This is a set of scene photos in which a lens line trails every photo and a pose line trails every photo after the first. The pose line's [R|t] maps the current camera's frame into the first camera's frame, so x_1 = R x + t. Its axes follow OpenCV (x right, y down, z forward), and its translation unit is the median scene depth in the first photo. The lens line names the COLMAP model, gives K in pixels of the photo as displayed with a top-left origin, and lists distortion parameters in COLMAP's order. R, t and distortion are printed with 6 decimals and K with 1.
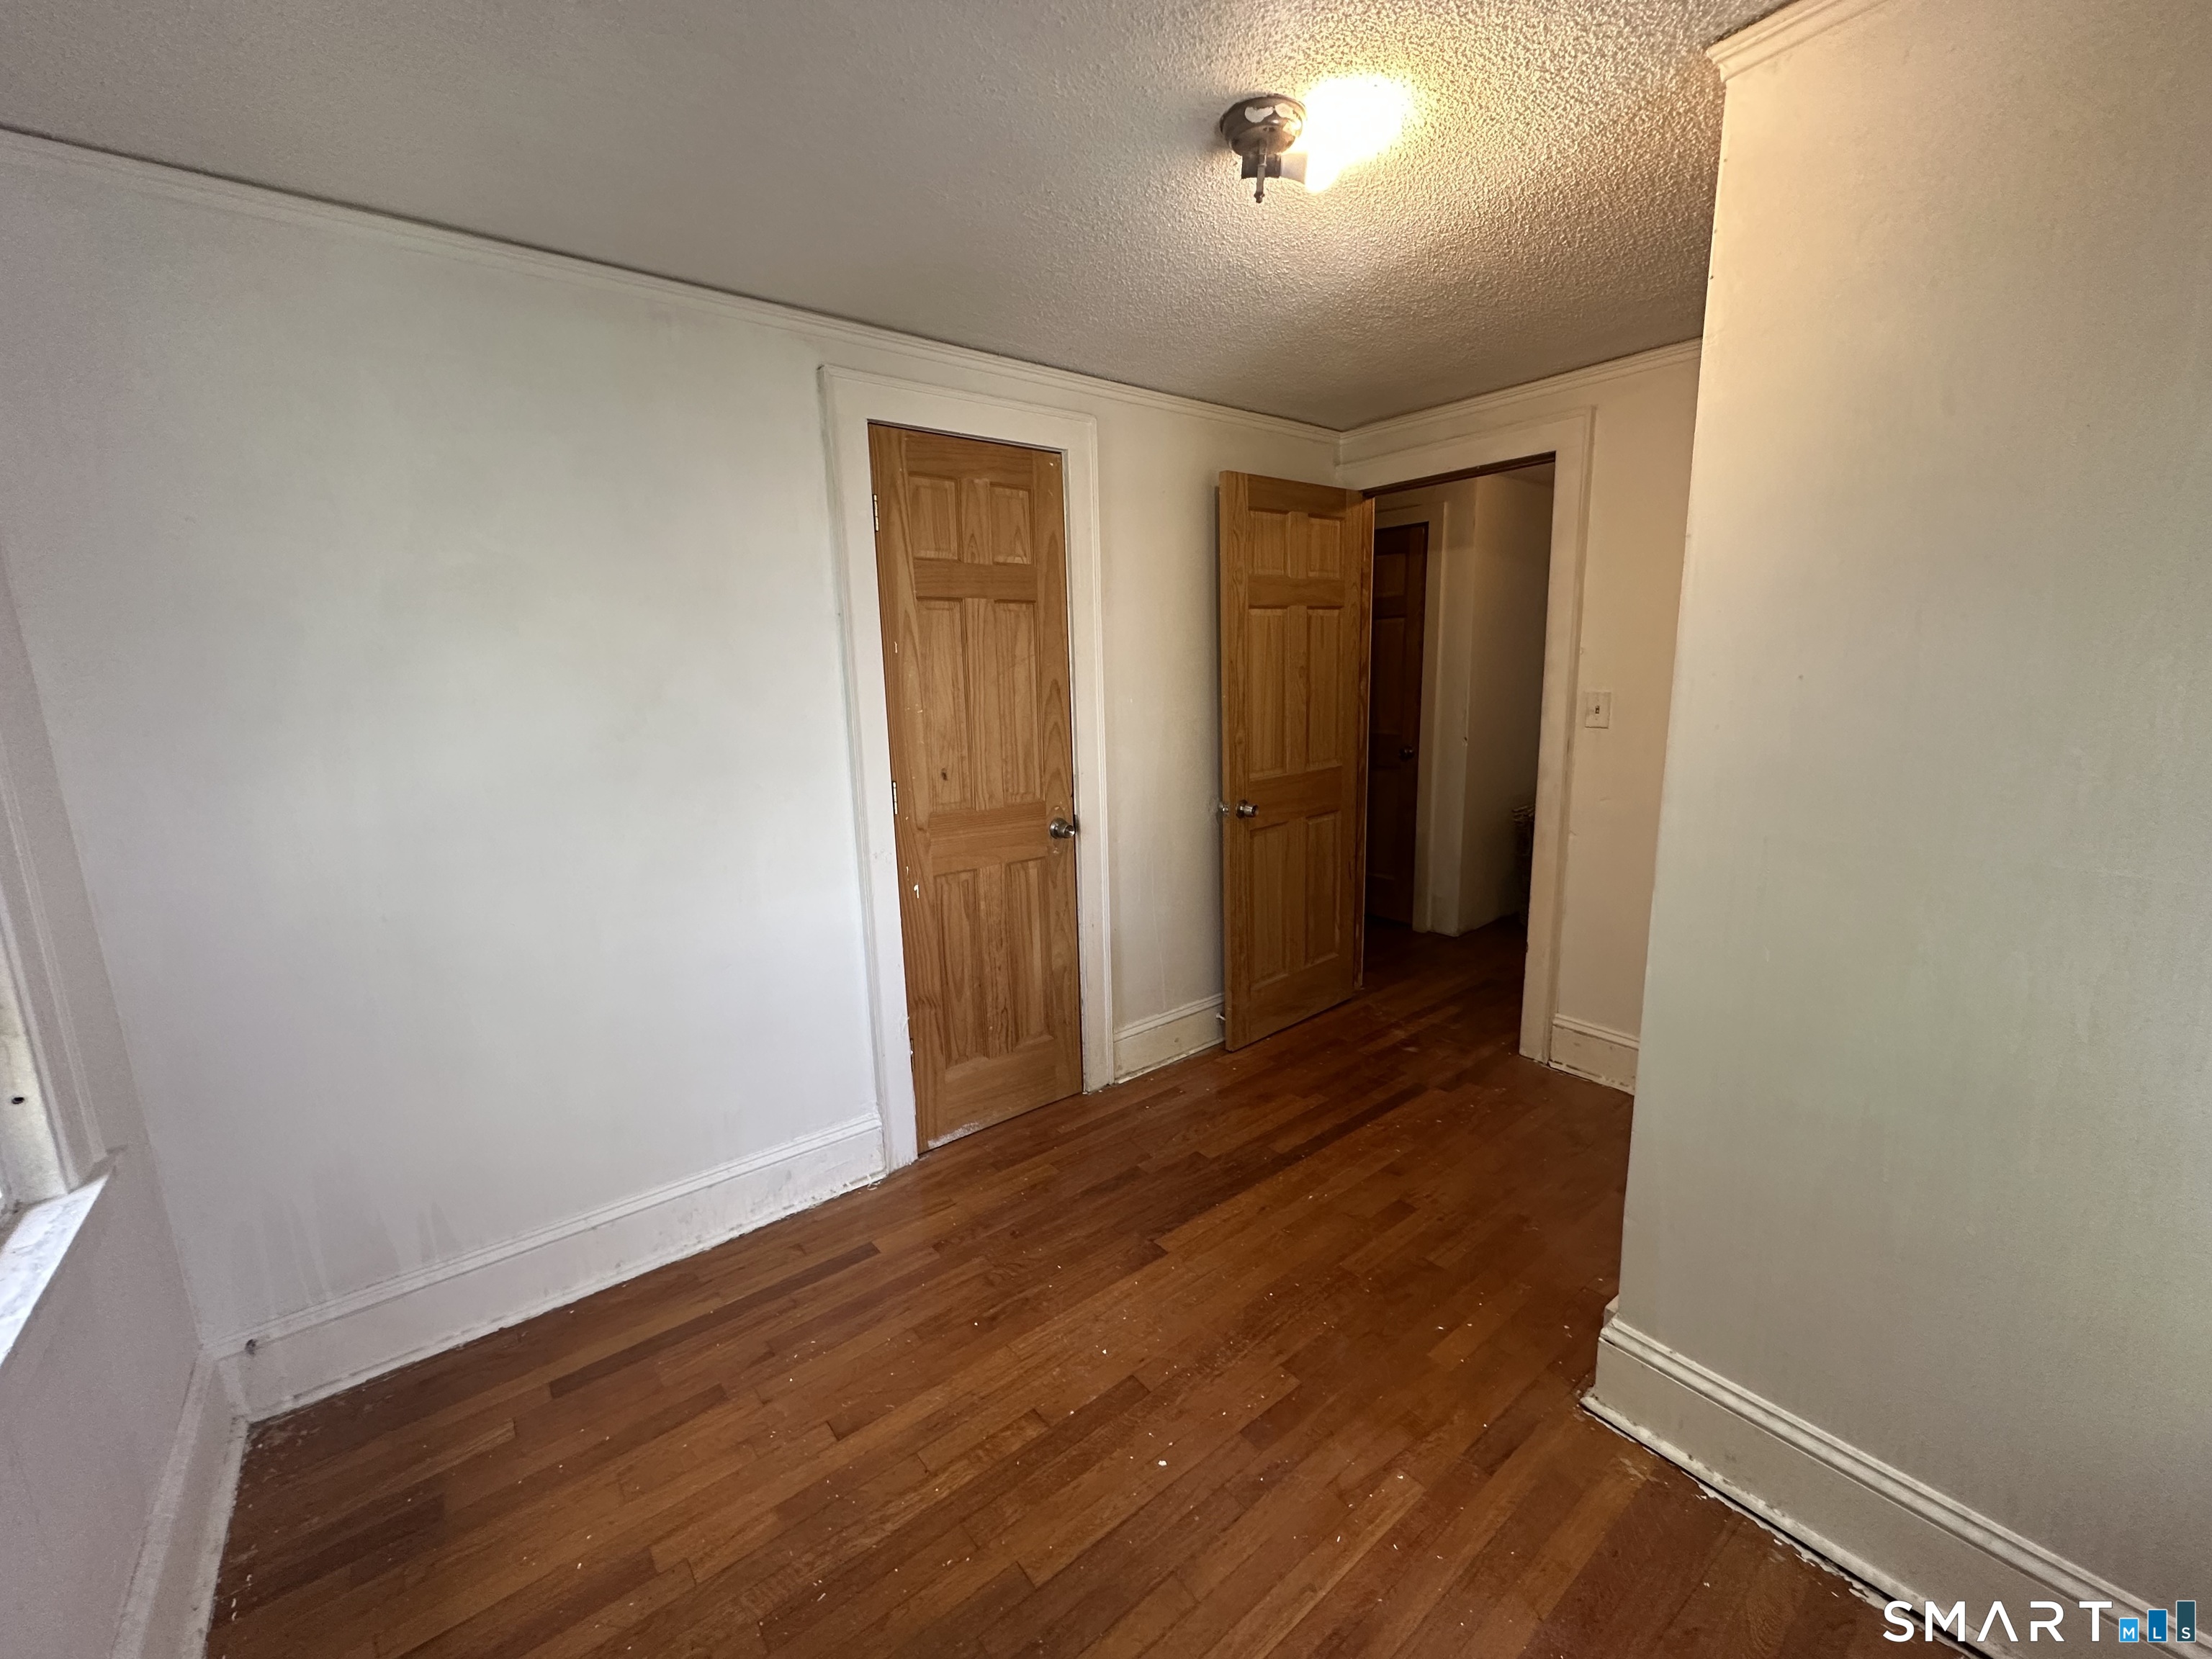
lens RADIAL K [[884.8, 0, 1104.4], [0, 884.8, 827.0], [0, 0, 1]] dist [-0.004999, 0.001086]
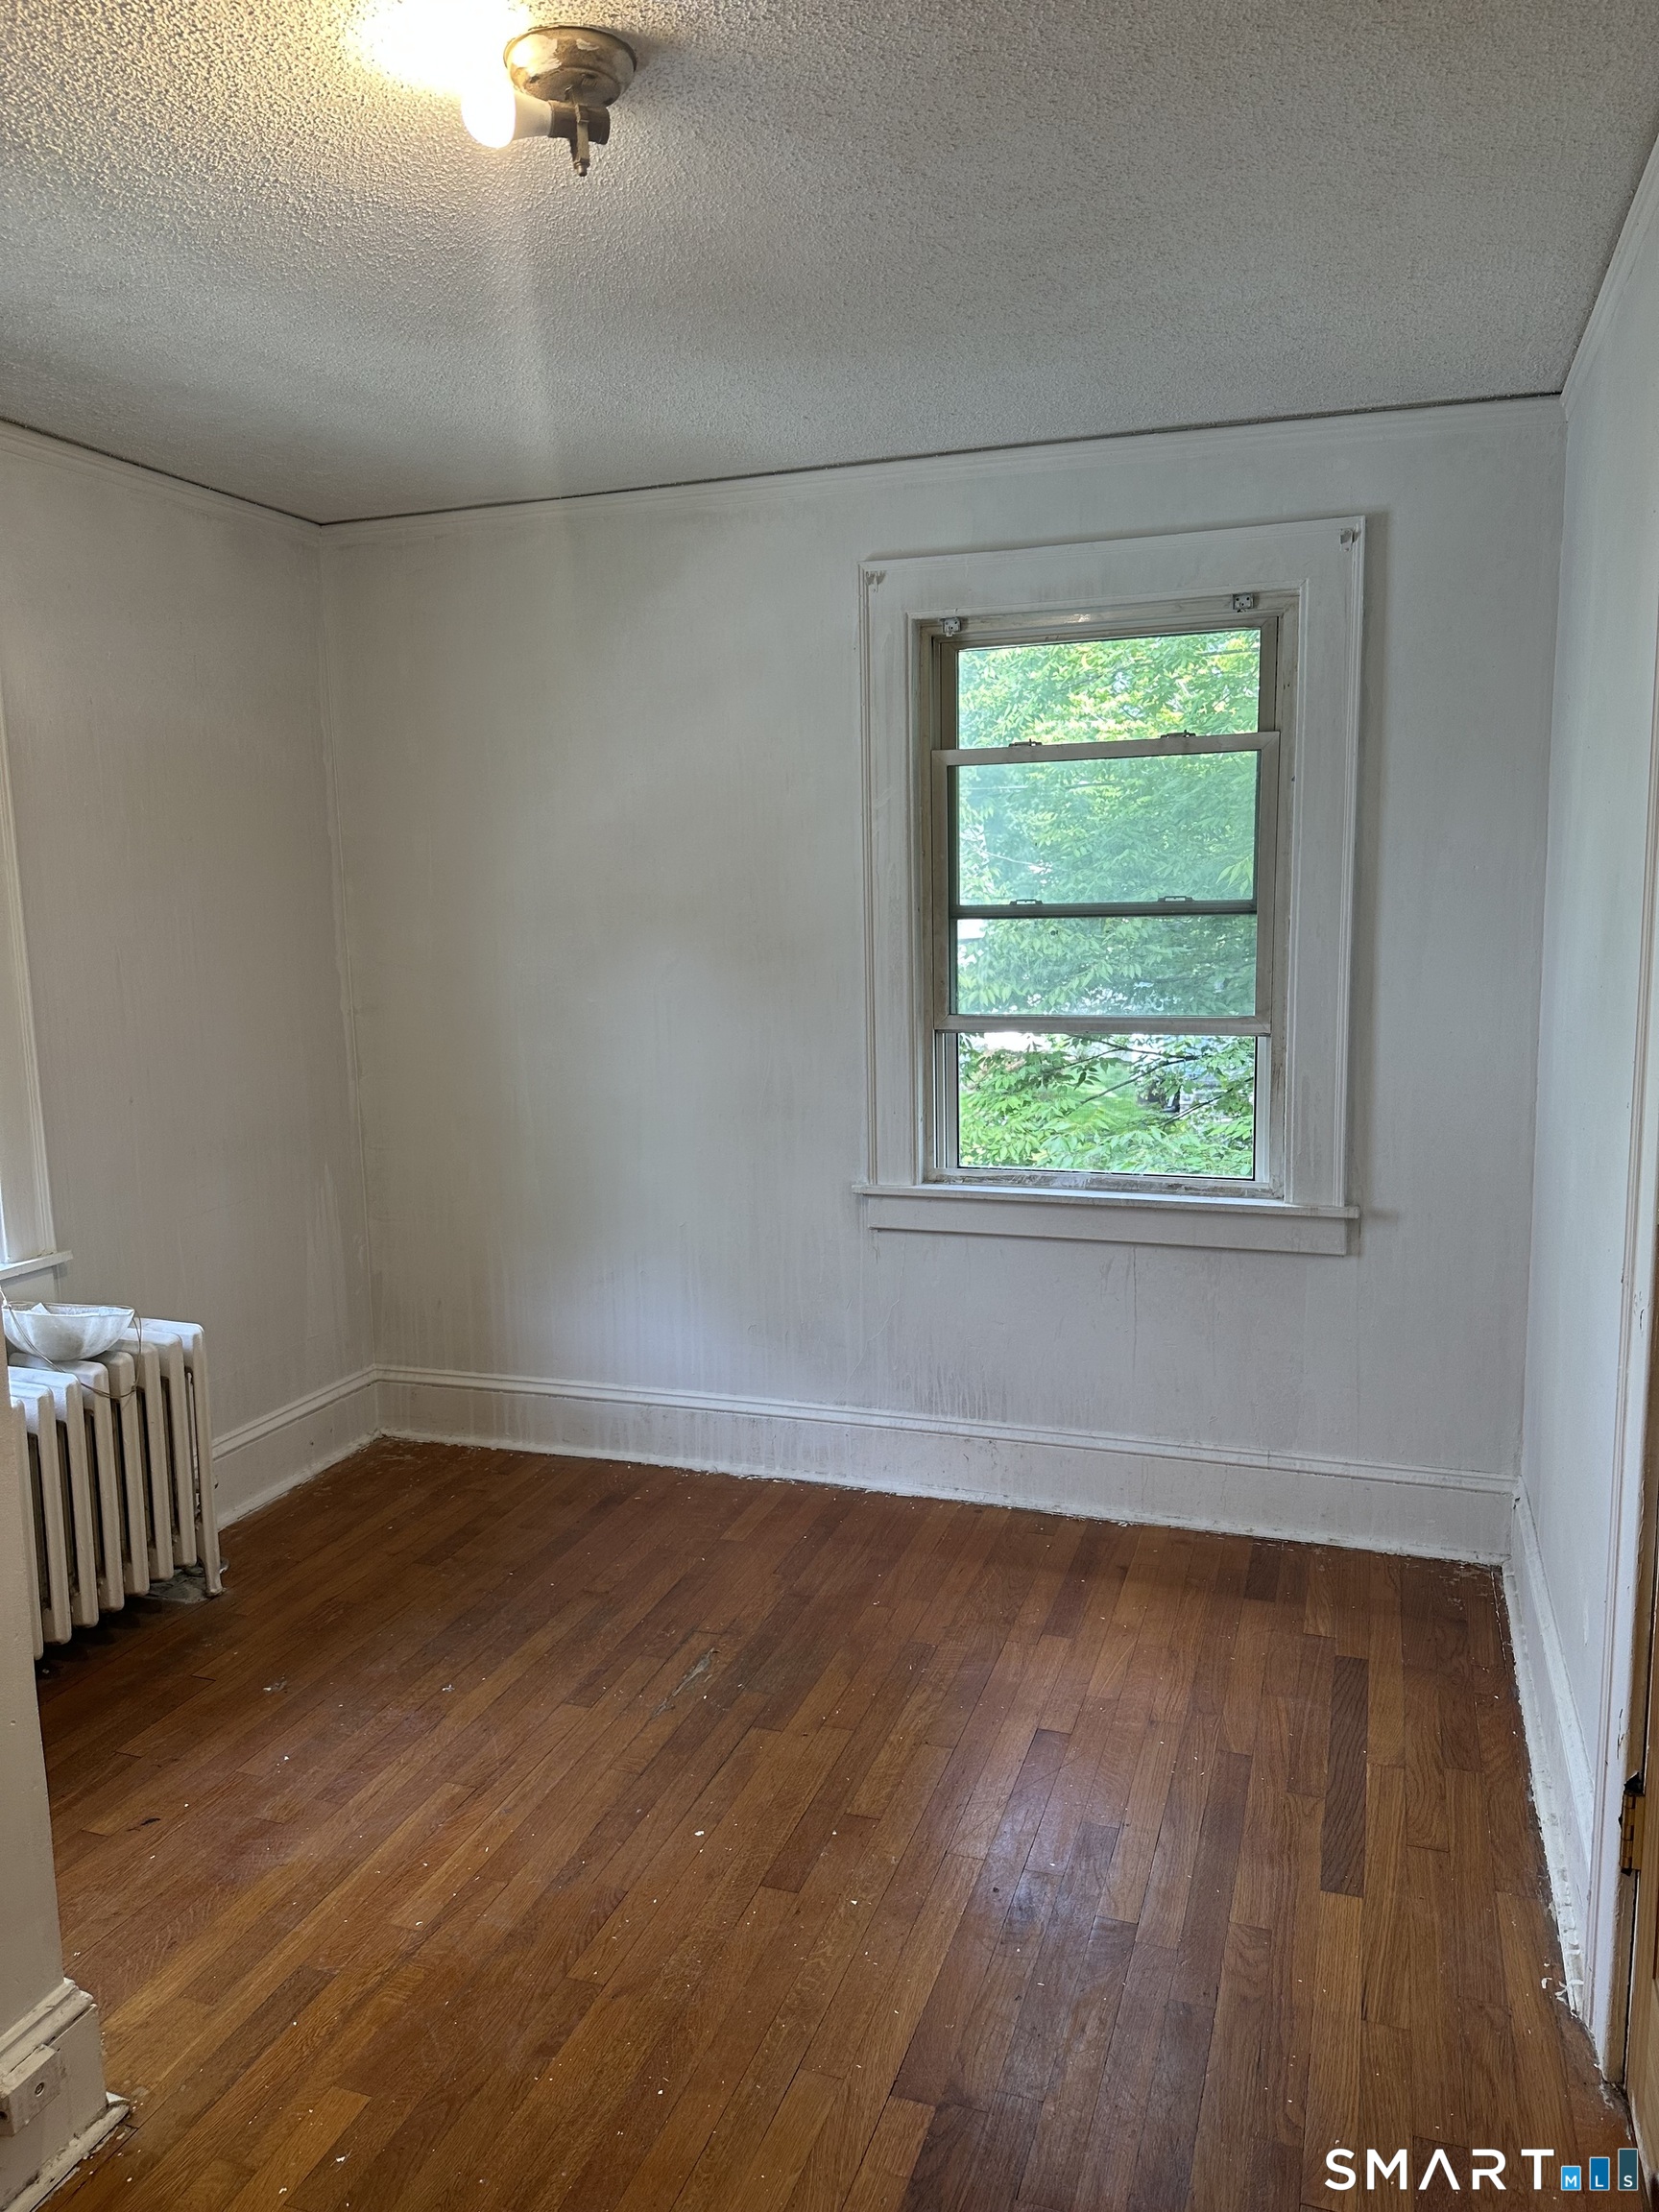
lens RADIAL K [[1548.4, 0, 830.1], [0, 1548.4, 1103.9], [0, 0, 1]] dist [0.009573, 0.003236]
pose [[-0.847082, 0.114110, -0.519067, 0.660322], [-0.053533, 0.953391, 0.296951, -0.388640], [0.528759, 0.279329, -0.801492, 2.097948]]
